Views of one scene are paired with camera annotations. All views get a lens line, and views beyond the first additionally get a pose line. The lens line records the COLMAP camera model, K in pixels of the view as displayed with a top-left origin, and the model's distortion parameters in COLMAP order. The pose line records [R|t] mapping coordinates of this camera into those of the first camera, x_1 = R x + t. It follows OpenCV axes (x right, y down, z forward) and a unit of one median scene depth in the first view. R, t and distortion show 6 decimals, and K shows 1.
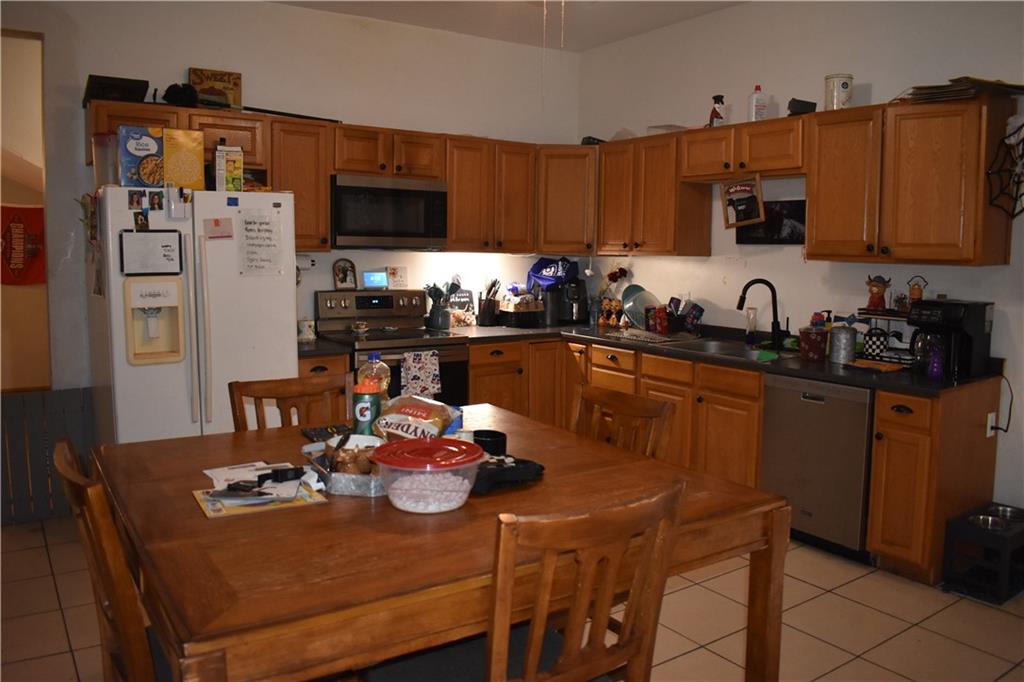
lens RADIAL K [[821.6, 0, 512.8], [0, 821.6, 340.4], [0, 0, 1]] dist [-0.070617, 0.005370]
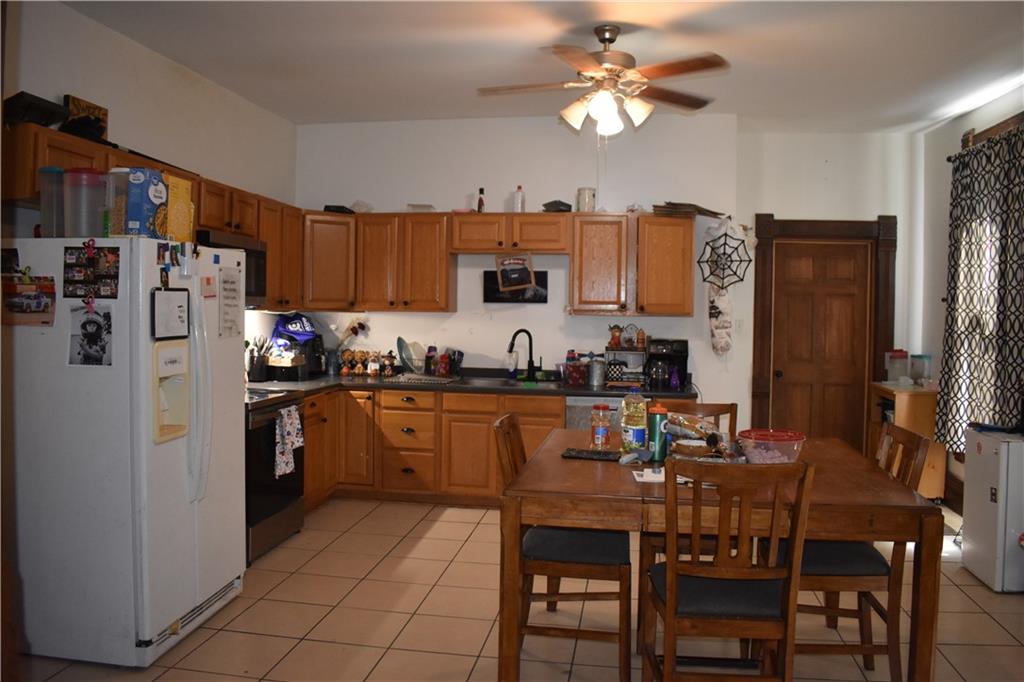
lens RADIAL K [[821.6, 0, 505.5], [0, 821.6, 338.7], [0, 0, 1]] dist [-0.070617, 0.005370]
pose [[0.676576, -0.030726, 0.735731, -0.763410], [0.076433, 0.996663, -0.028664, -0.025119], [-0.732395, 0.075628, 0.676667, 0.120535]]
